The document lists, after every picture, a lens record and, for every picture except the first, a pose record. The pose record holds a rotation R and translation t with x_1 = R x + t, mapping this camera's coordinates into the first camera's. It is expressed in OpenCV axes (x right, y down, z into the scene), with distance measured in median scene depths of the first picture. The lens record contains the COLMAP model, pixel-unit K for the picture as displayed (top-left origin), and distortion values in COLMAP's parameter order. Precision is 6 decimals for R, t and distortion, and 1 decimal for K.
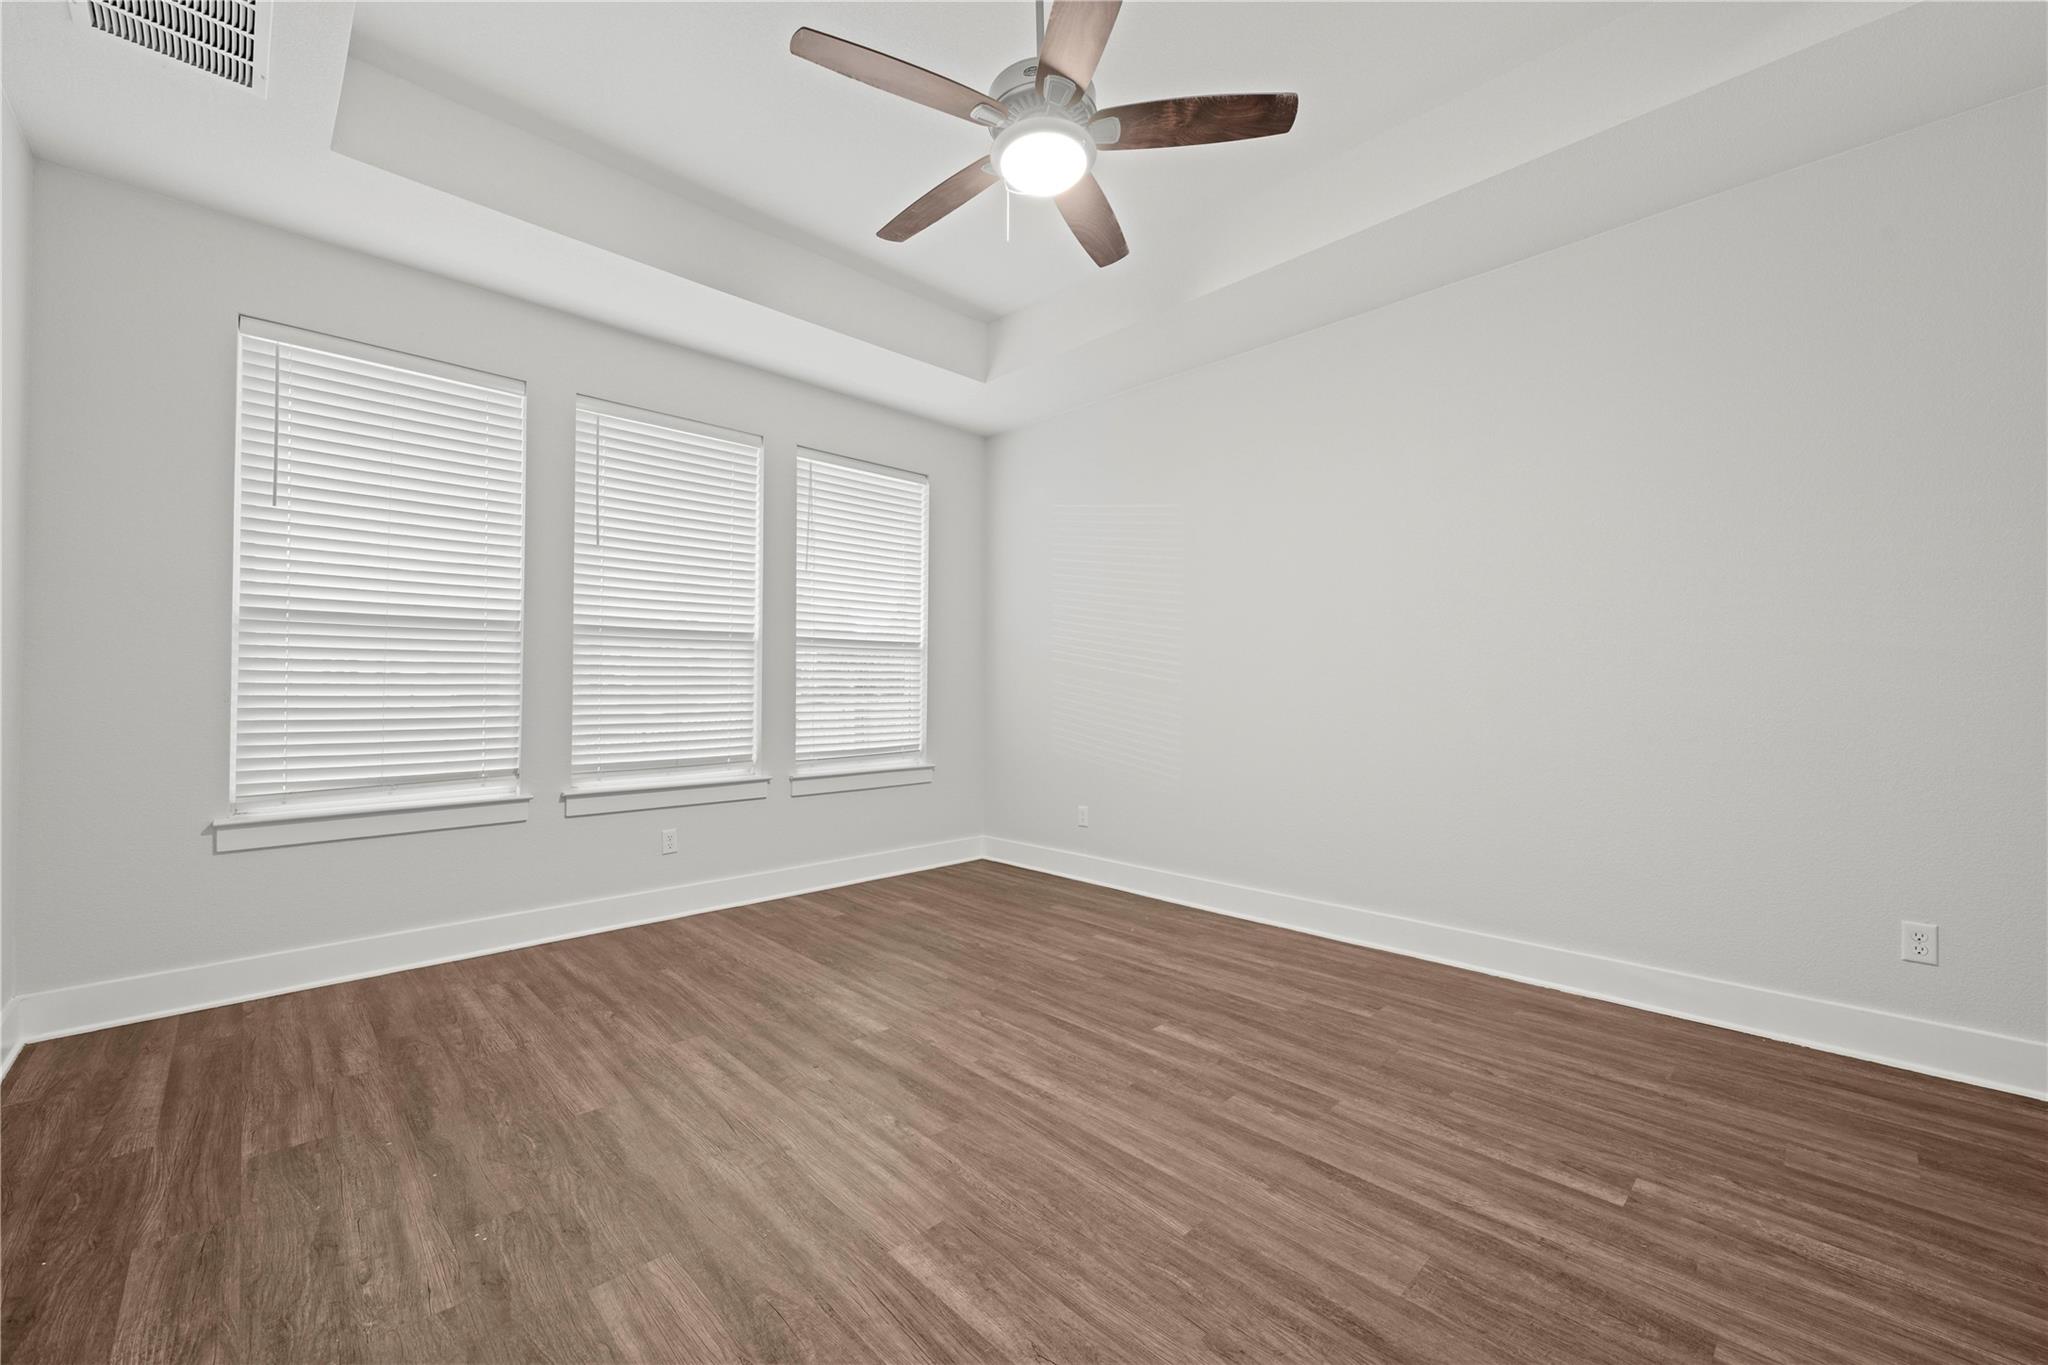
lens RADIAL K [[806.6, 0, 1026.4], [0, 806.6, 686.8], [0, 0, 1]] dist [0.001413, -0.000991]
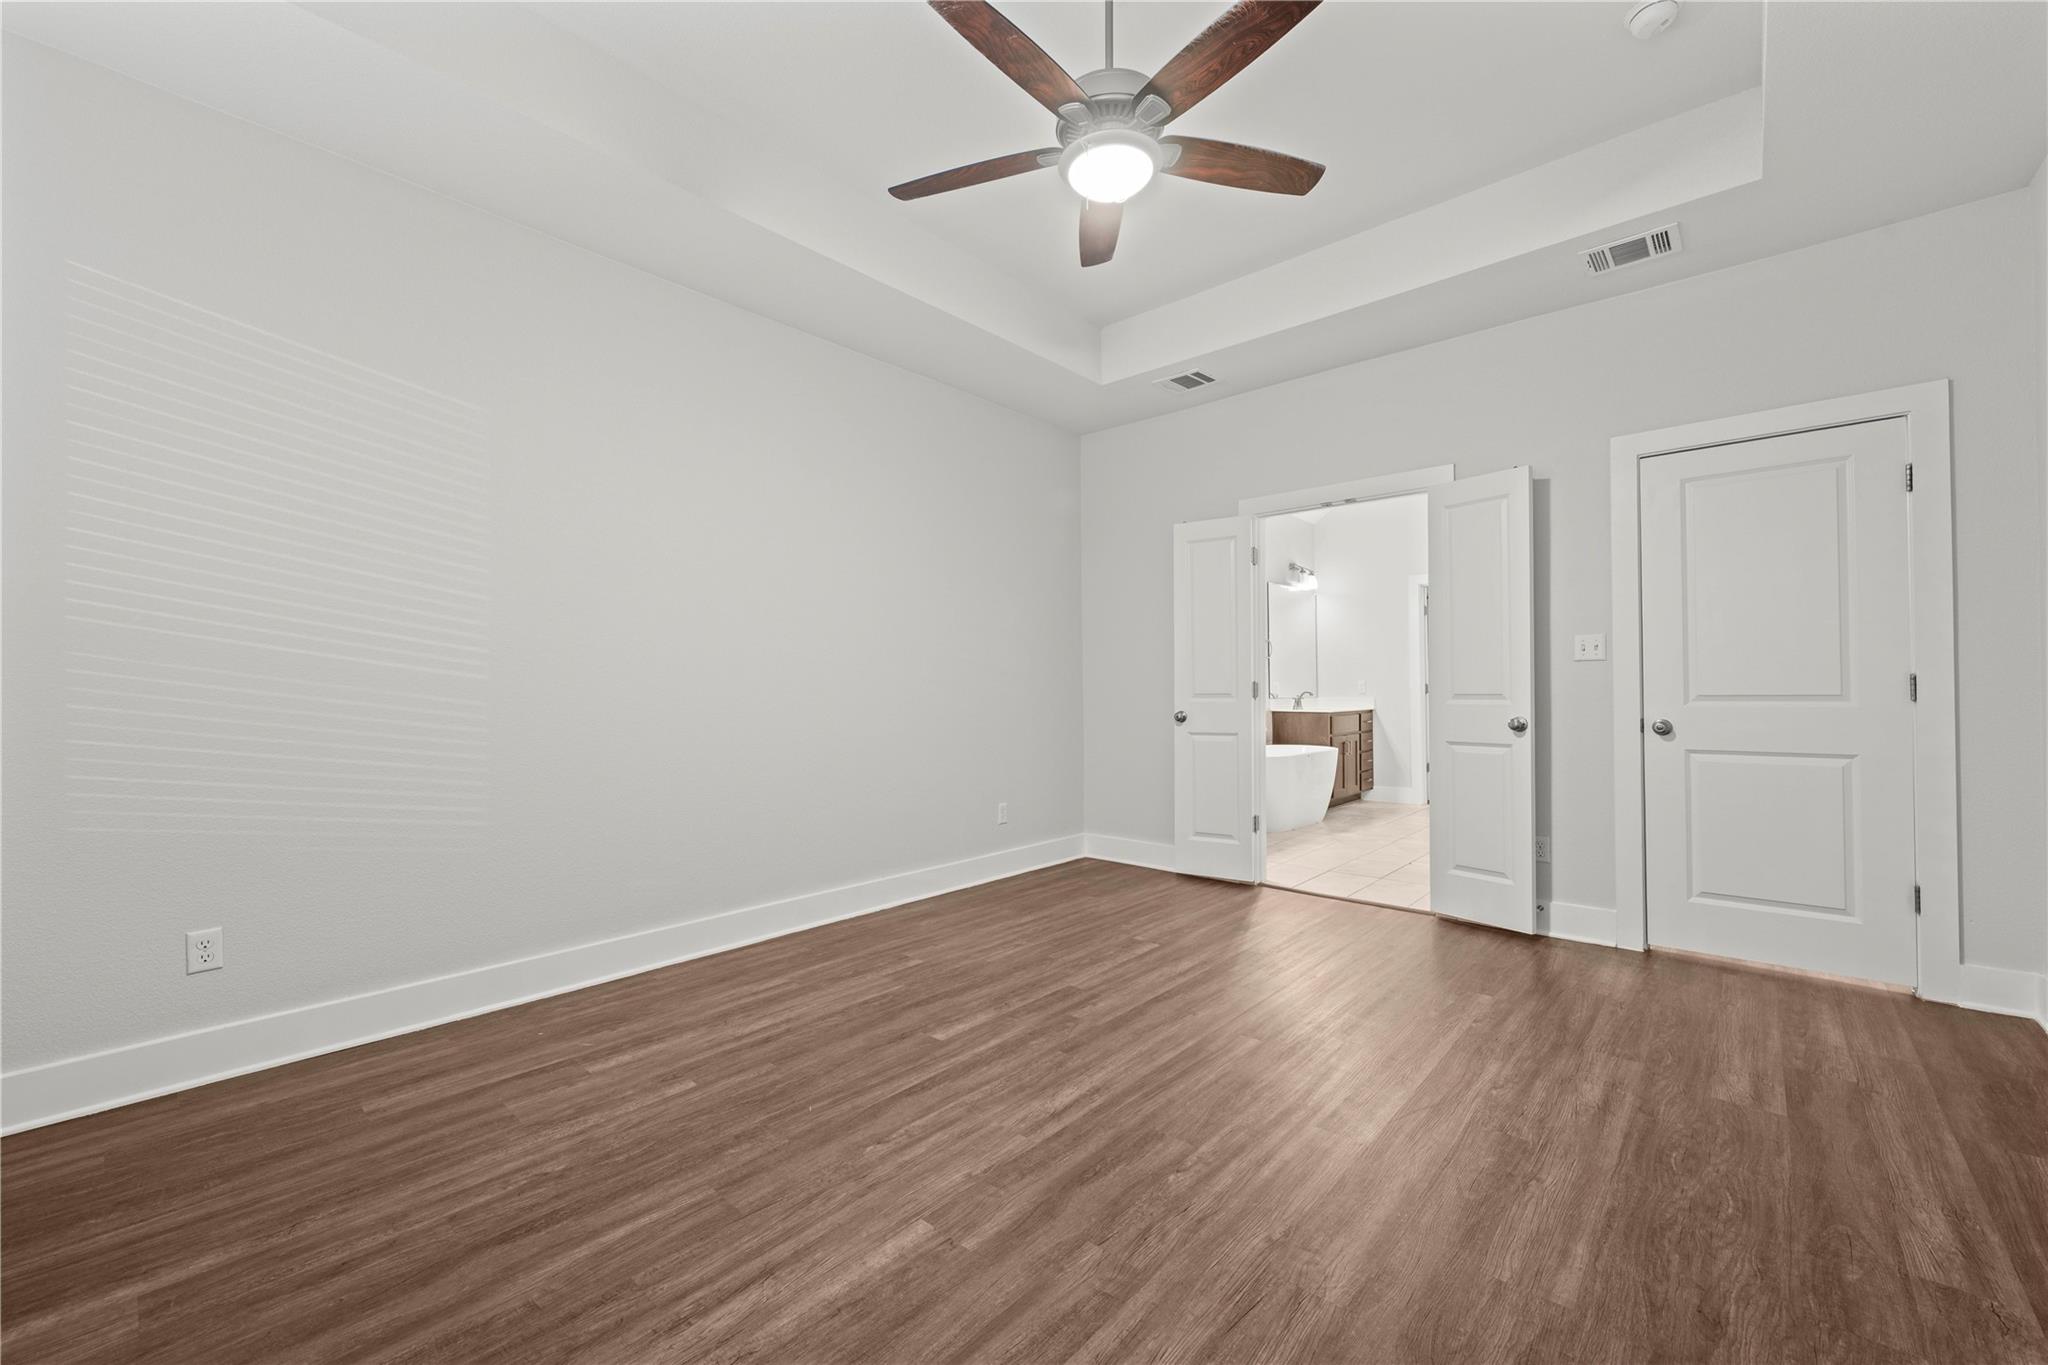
lens RADIAL K [[806.6, 0, 1025.8], [0, 806.6, 683.7], [0, 0, 1]] dist [0.001413, -0.000991]
pose [[-0.070260, 0.004625, 0.997518, -0.812416], [-0.001209, 0.999988, -0.004721, -0.001971], [-0.997528, -0.001538, -0.070254, 0.952854]]
